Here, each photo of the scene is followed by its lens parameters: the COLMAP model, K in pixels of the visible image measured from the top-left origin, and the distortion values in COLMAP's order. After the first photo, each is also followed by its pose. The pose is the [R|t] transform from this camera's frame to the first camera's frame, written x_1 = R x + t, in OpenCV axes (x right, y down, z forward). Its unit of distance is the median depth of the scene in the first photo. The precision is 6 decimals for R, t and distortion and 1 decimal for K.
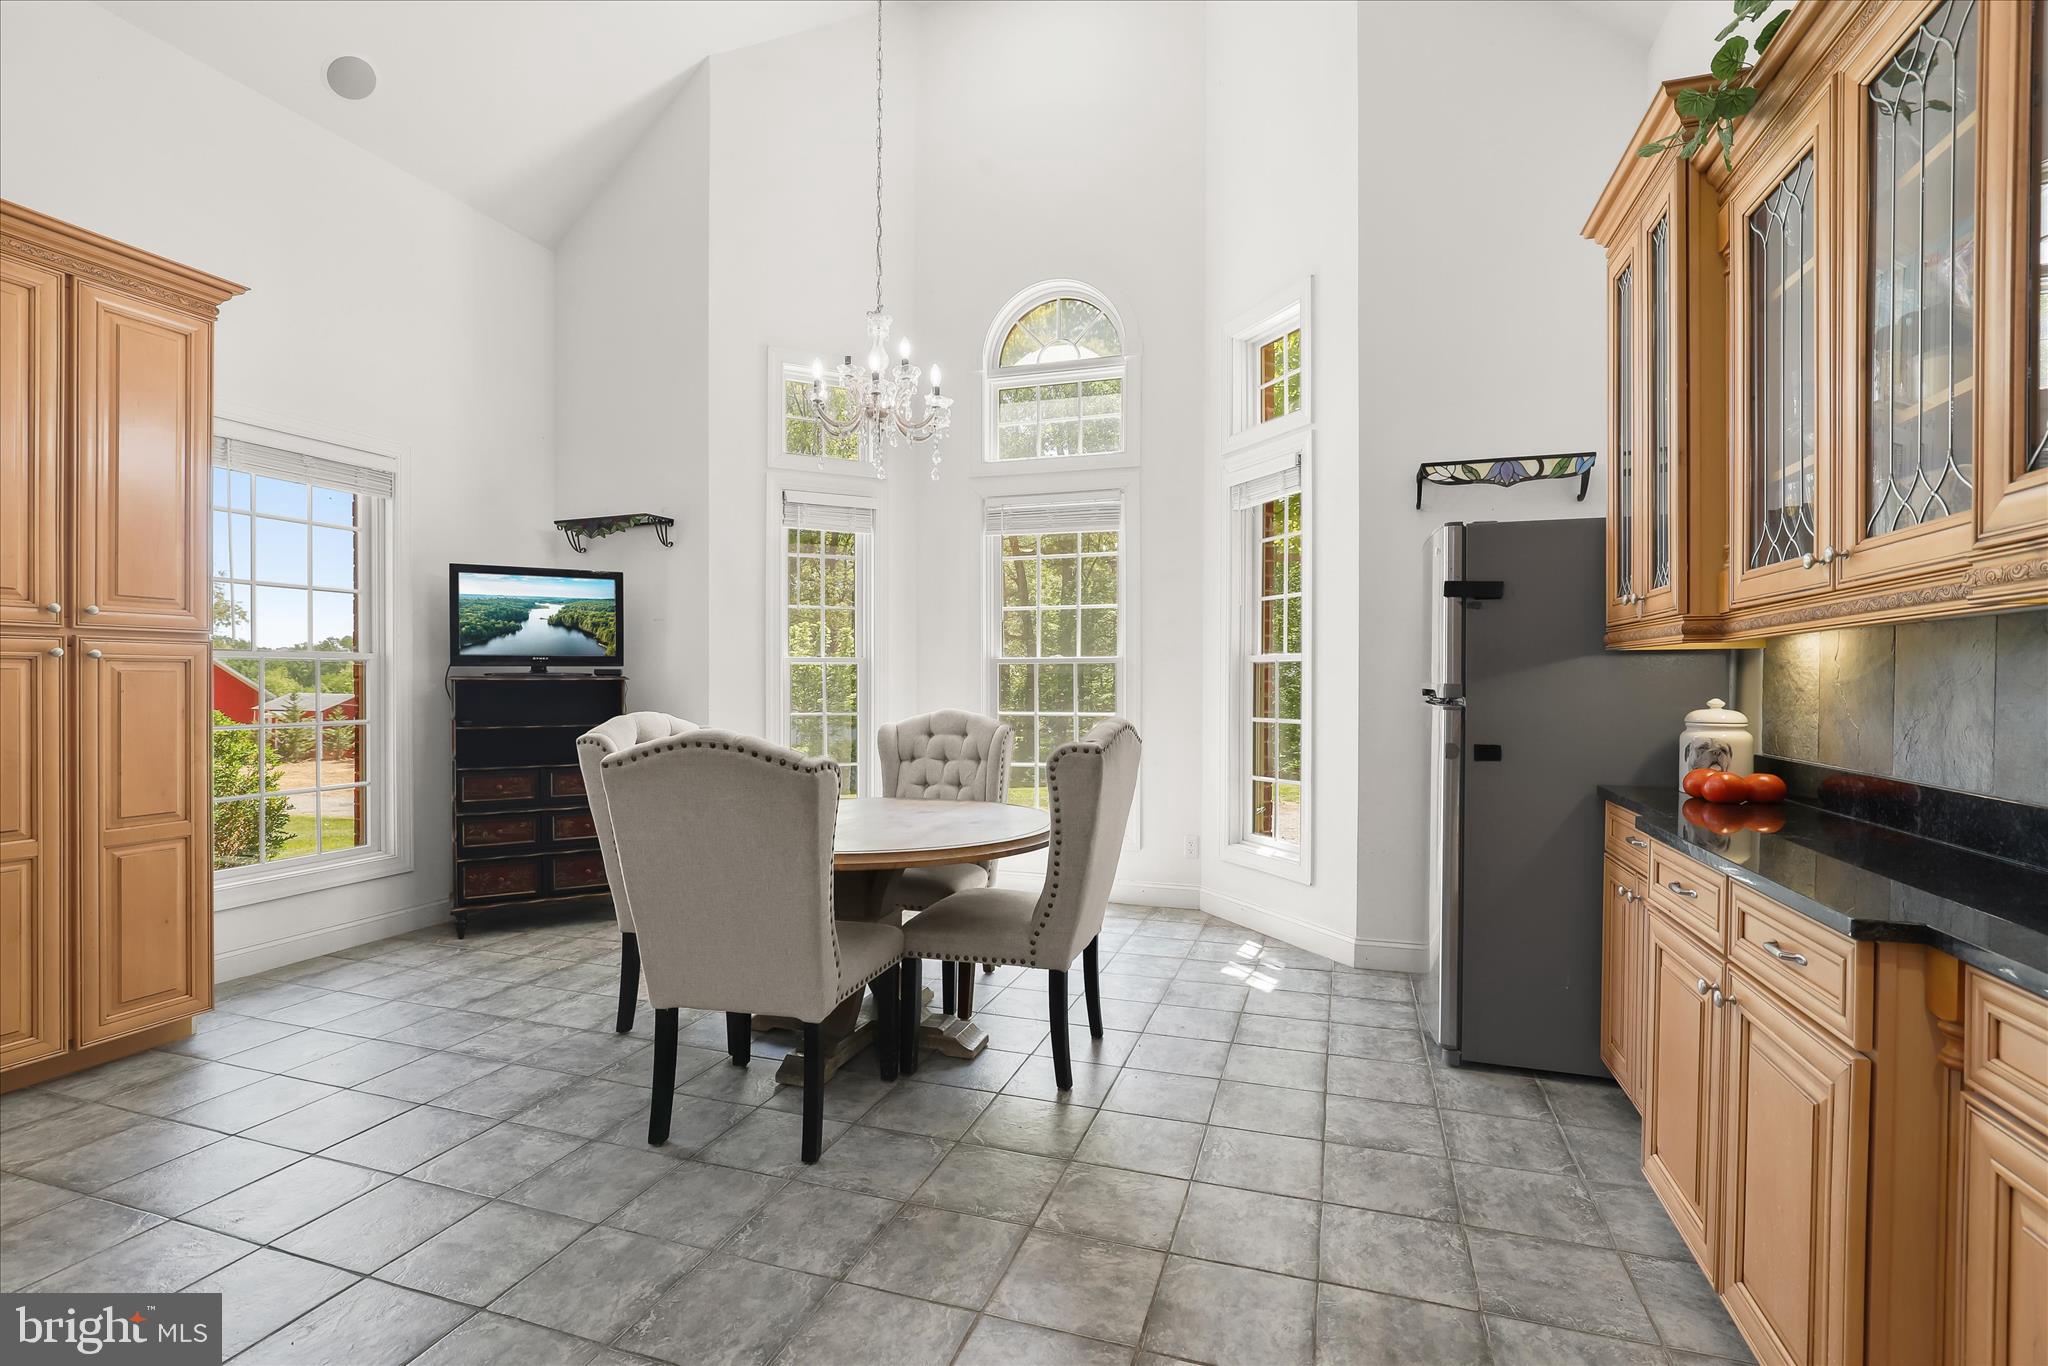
lens RADIAL K [[939.9, 0, 1024.0], [0, 939.9, 683.0], [0, 0, 1]] dist [-0.001548, -0.000007]
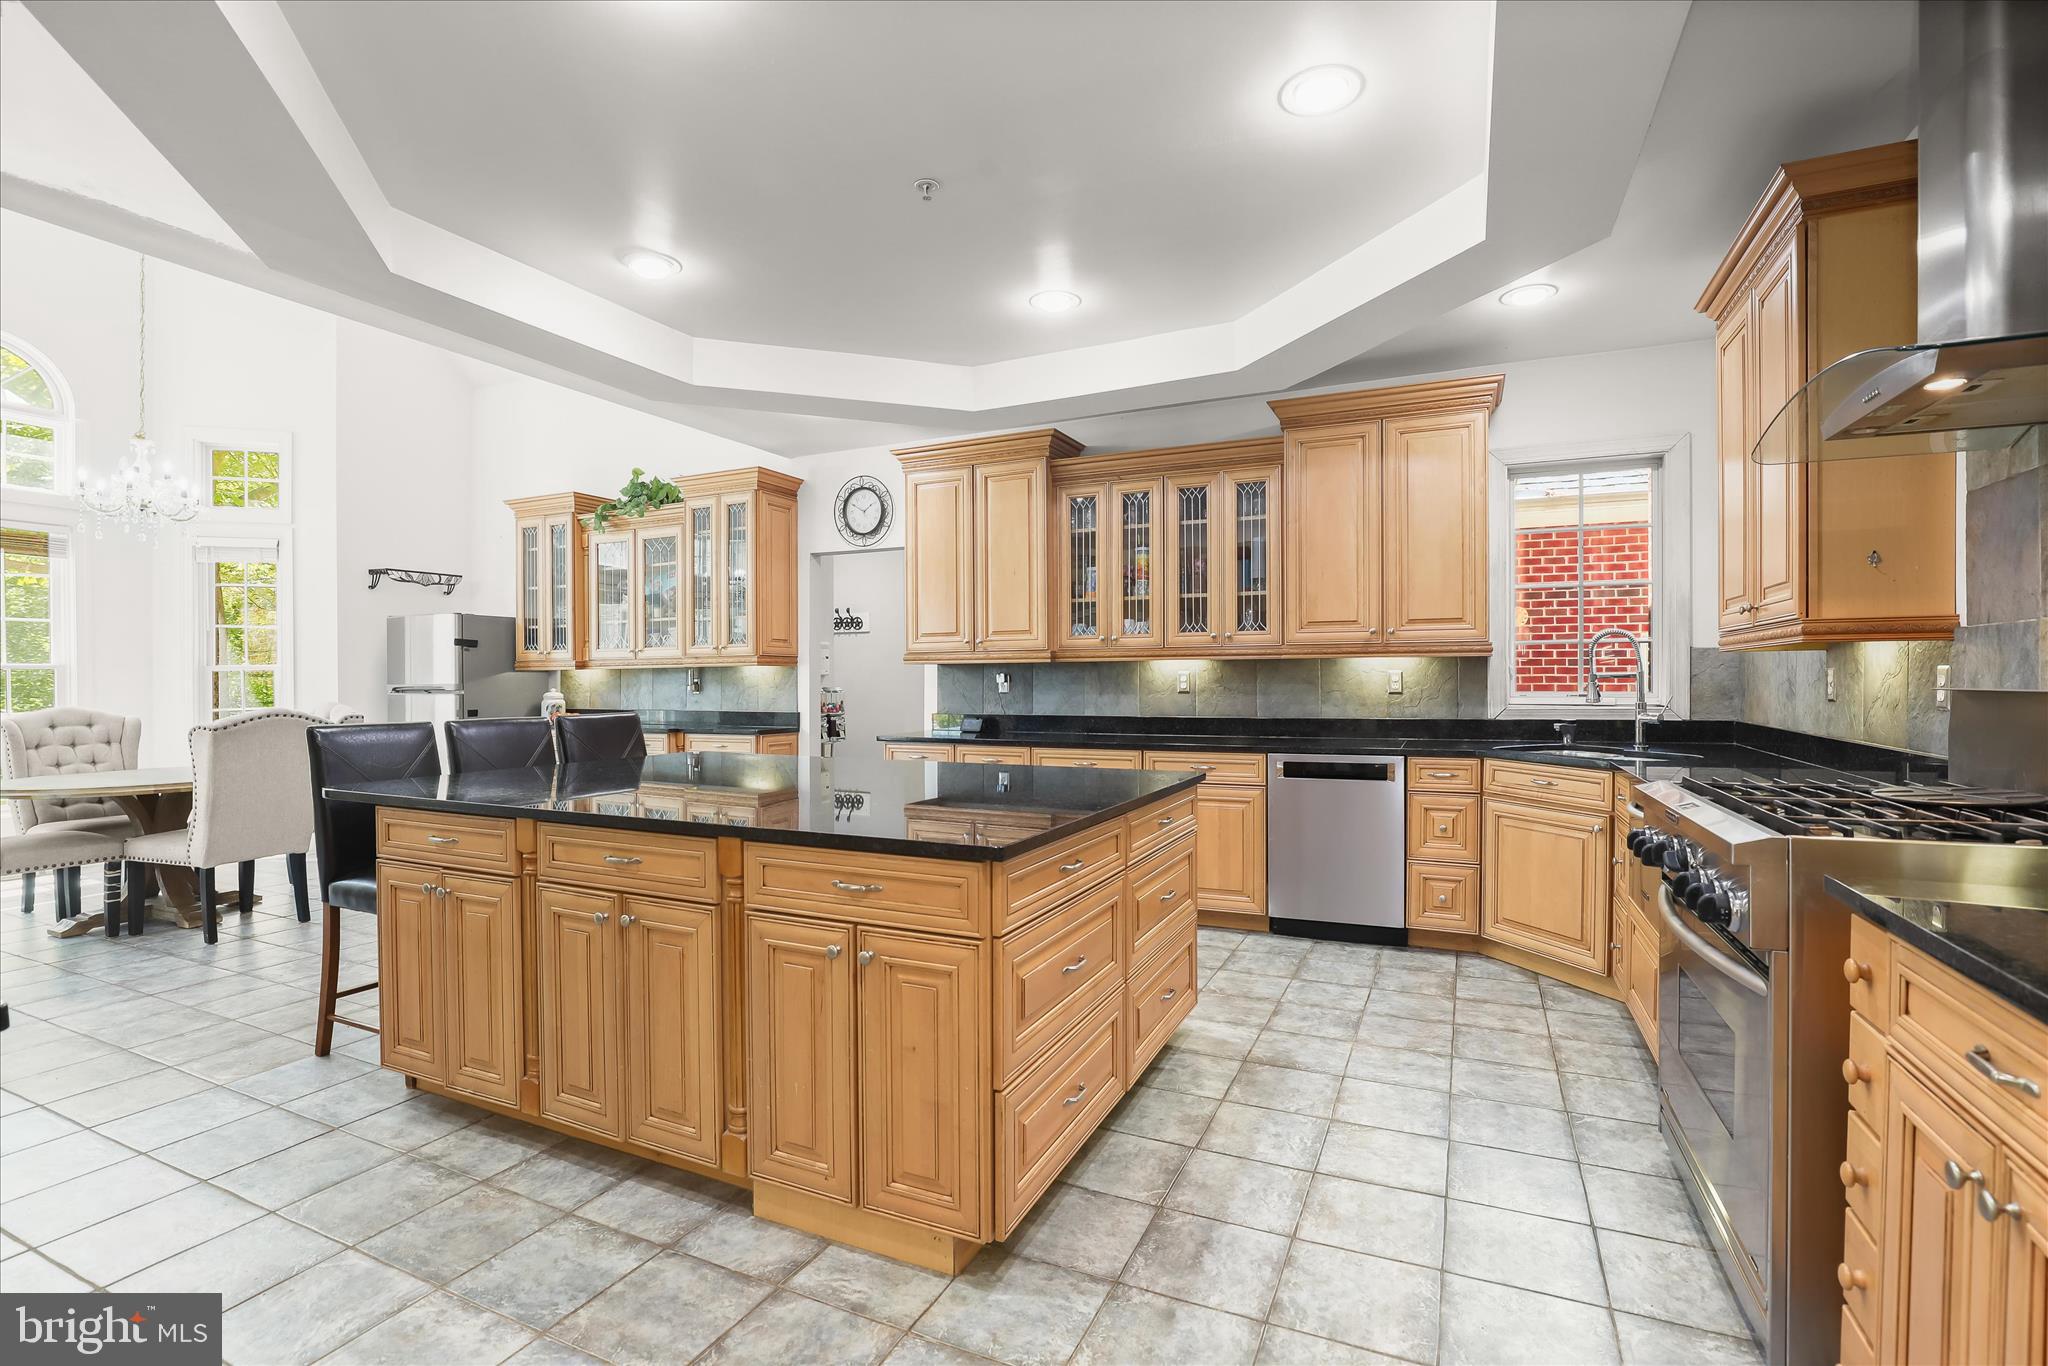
lens RADIAL K [[939.9, 0, 1024.0], [0, 939.9, 683.0], [0, 0, 1]] dist [-0.001548, -0.000007]
pose [[0.116416, -0.008690, 0.993163, -1.344350], [0.006149, 0.999949, 0.008028, -0.008684], [-0.993182, 0.005172, 0.116463, -0.515186]]
